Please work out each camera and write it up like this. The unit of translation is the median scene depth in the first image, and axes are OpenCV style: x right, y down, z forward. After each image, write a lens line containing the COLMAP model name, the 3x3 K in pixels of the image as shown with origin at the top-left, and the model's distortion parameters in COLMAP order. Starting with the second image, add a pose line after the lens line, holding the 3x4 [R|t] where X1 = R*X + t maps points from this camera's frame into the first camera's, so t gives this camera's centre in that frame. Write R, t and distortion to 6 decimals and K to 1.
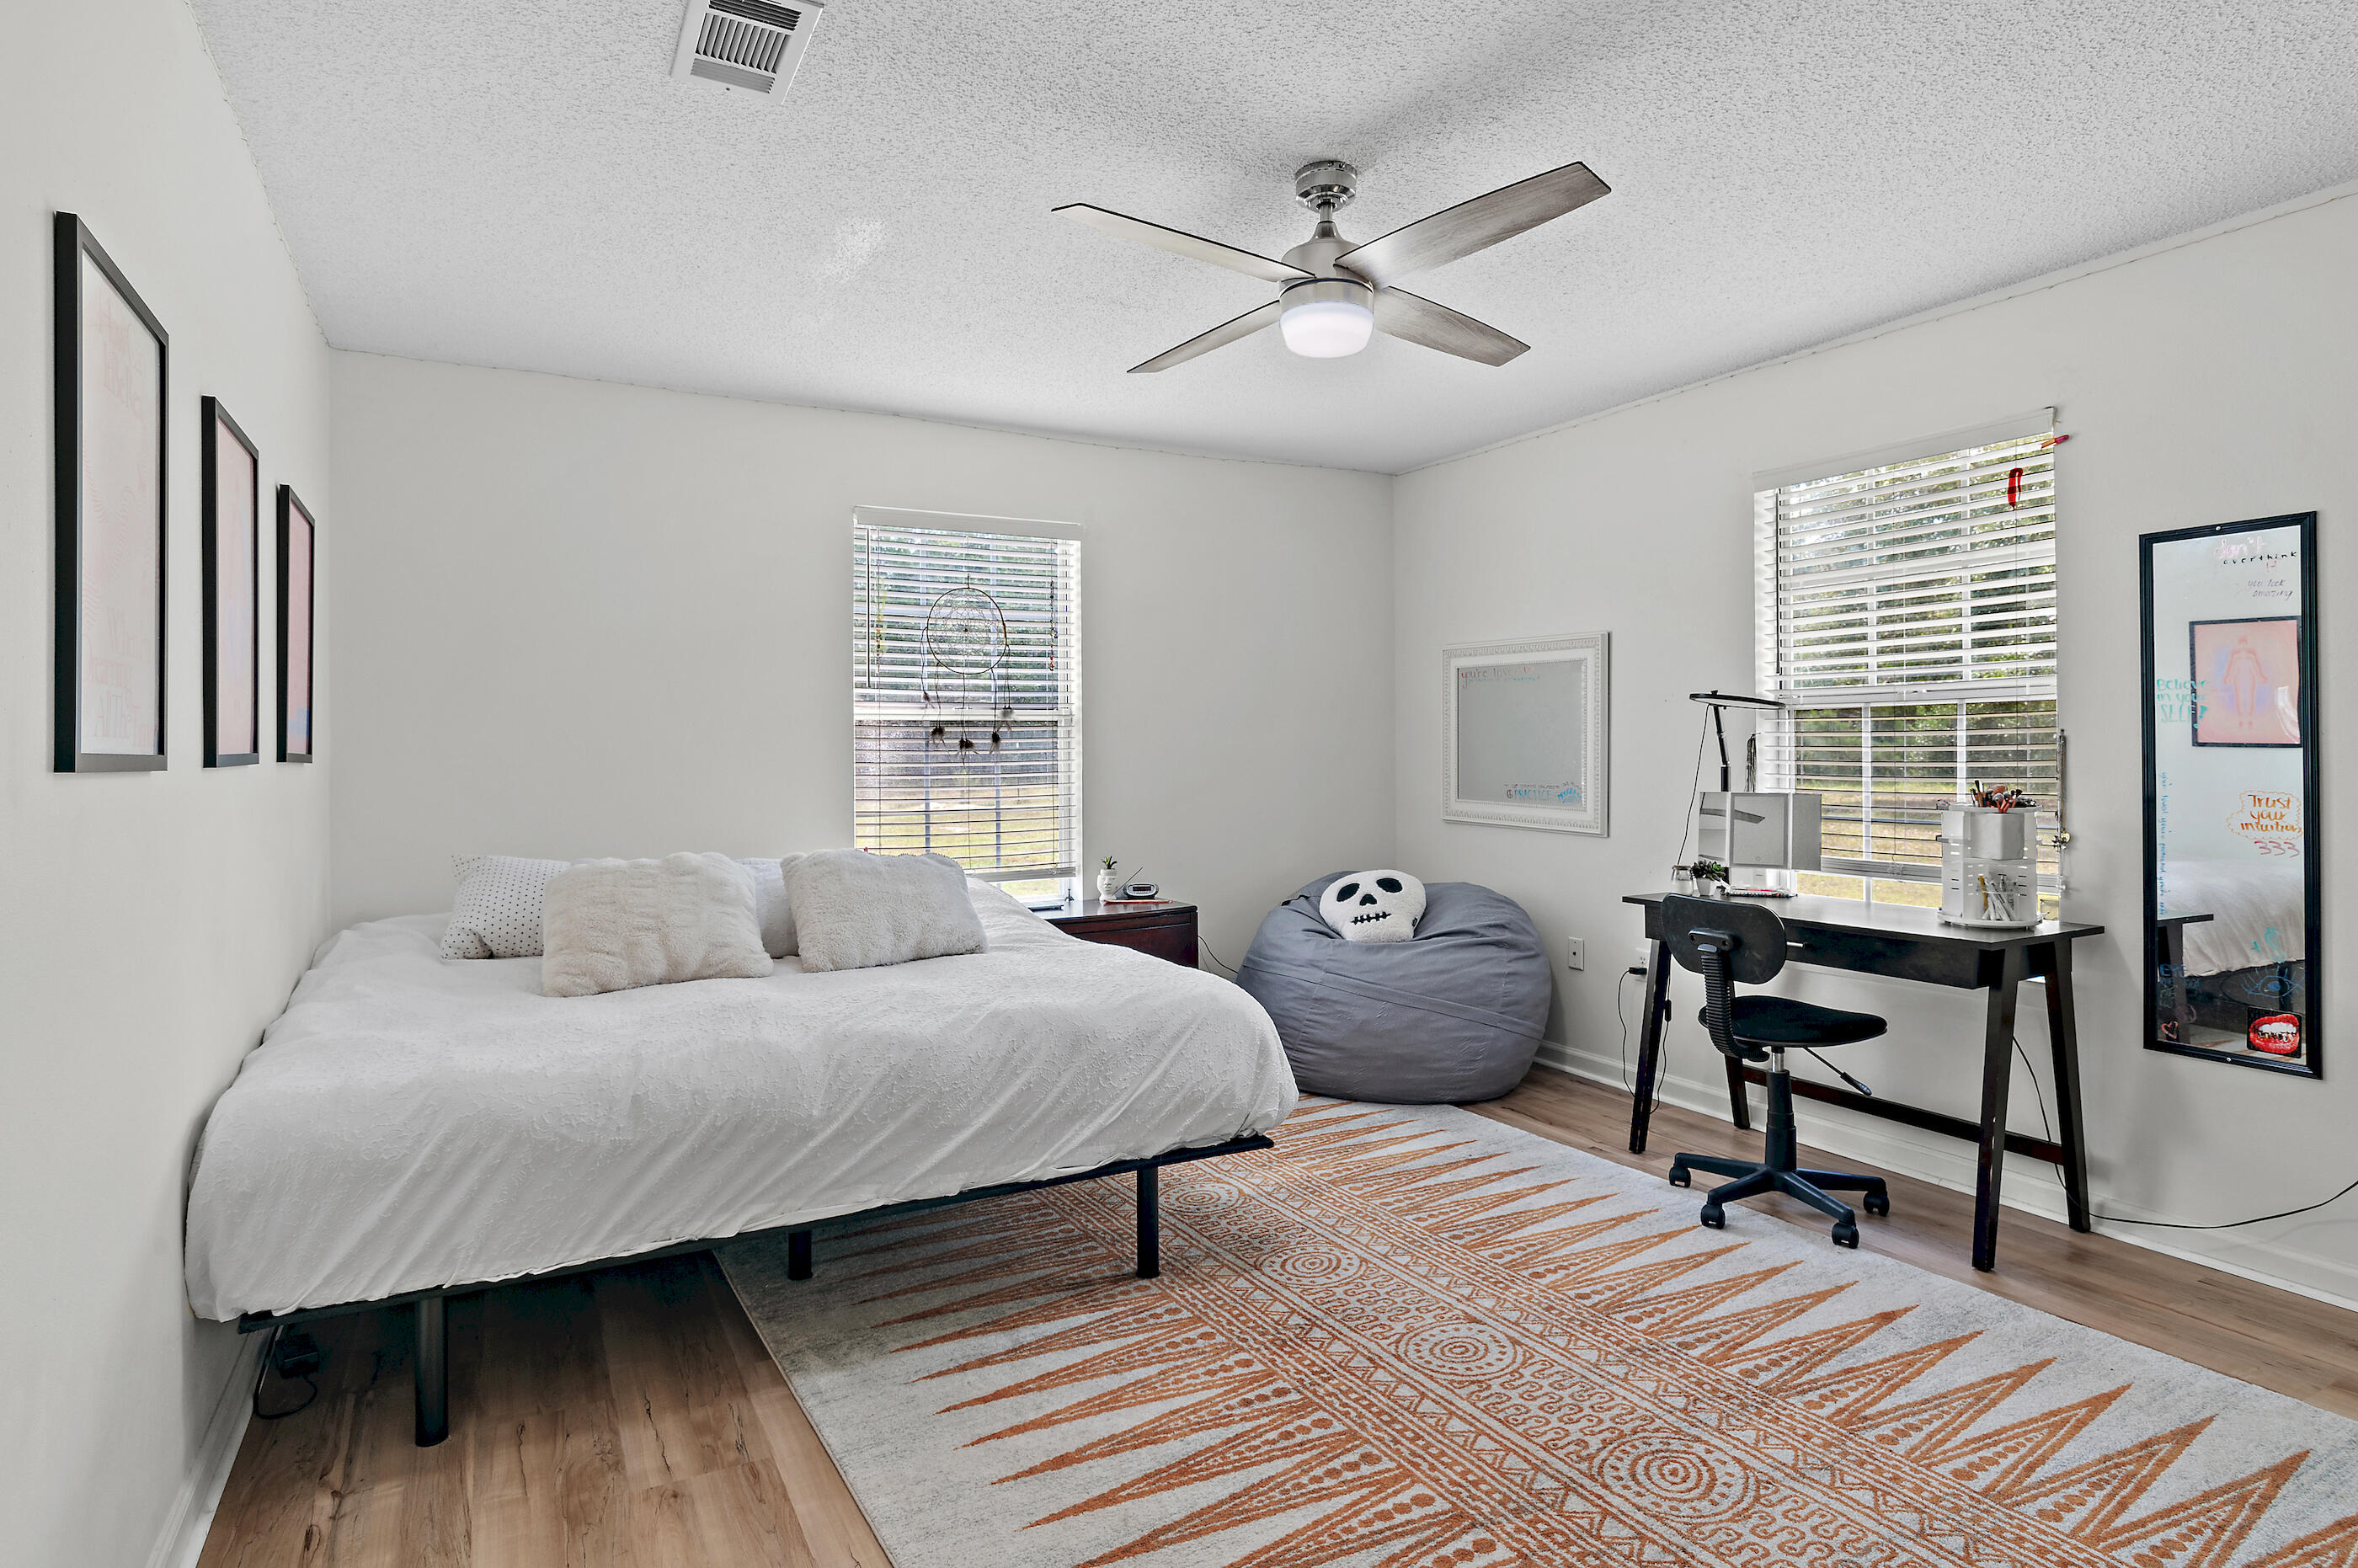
lens RADIAL K [[1246.7, 0, 1152.3], [0, 1246.7, 721.6], [0, 0, 1]] dist [0.005380, -0.004497]
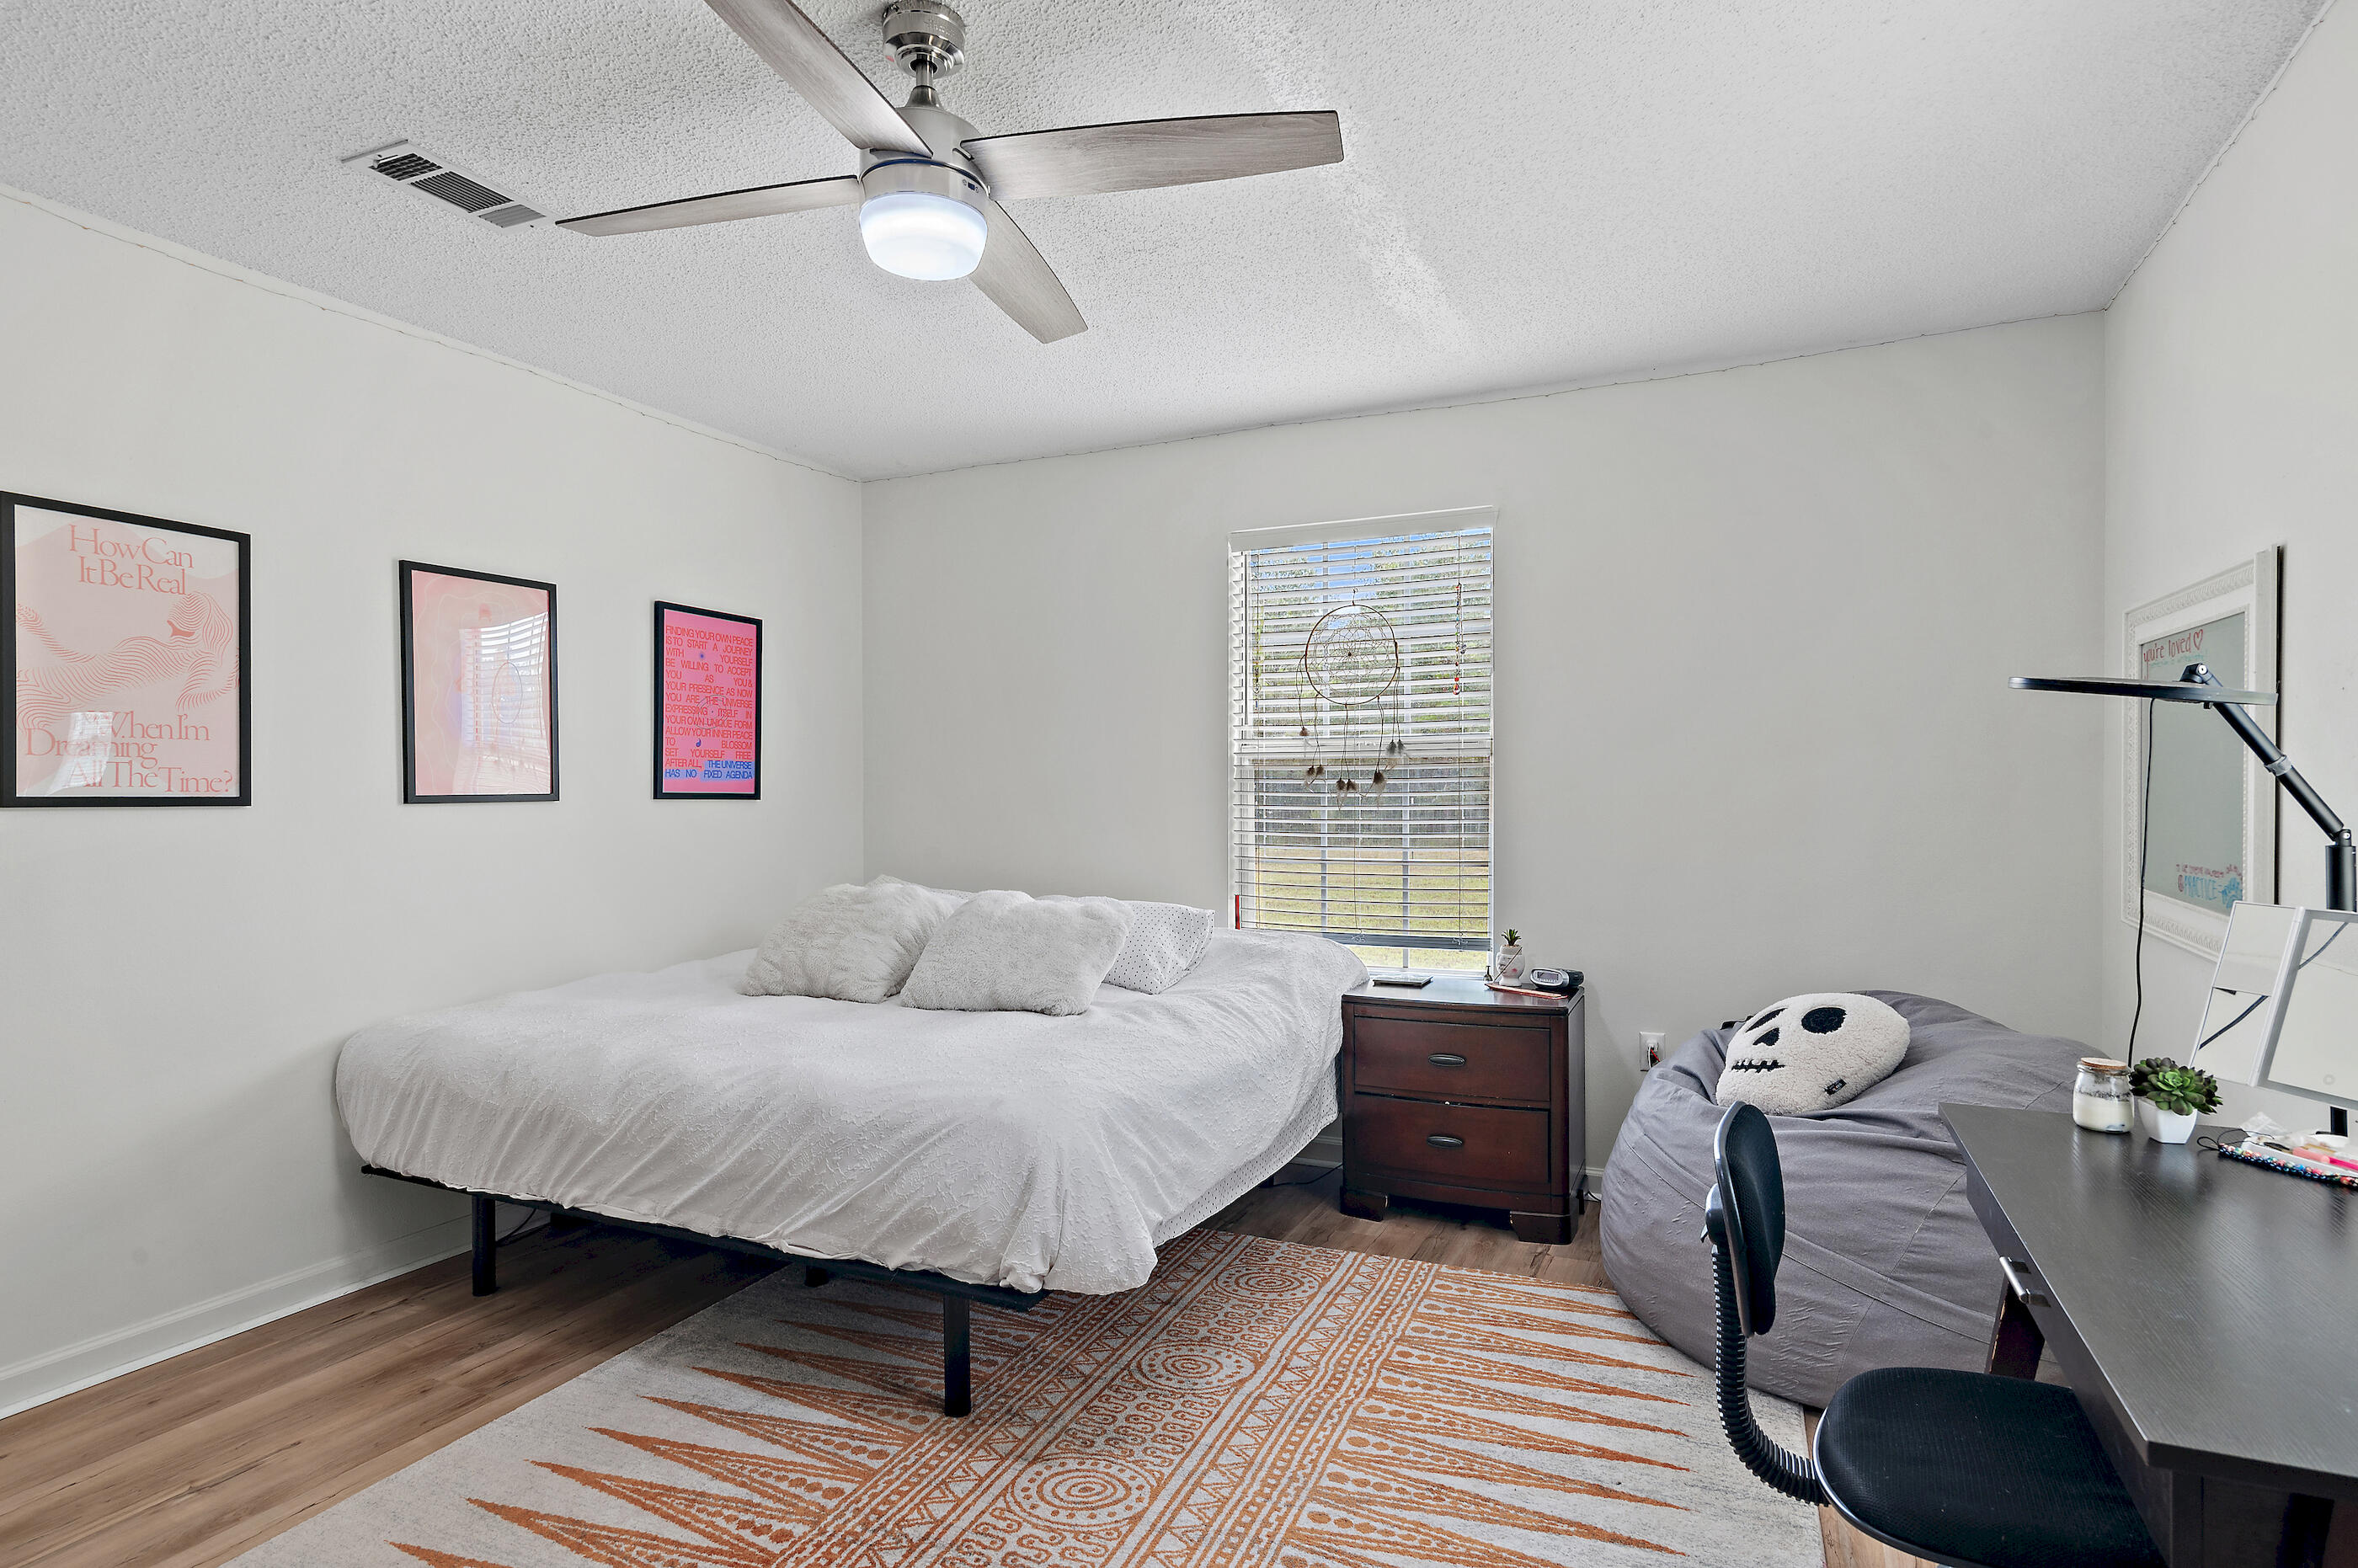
lens RADIAL K [[1243.1, 0, 1186.7], [0, 1243.1, 787.7], [0, 0, 1]] dist [0.010587, -0.003978]
pose [[0.604940, 0.003449, -0.796264, 0.781186], [0.015091, 0.999761, 0.015795, 0.007327], [0.796128, -0.021571, 0.604743, 0.632529]]
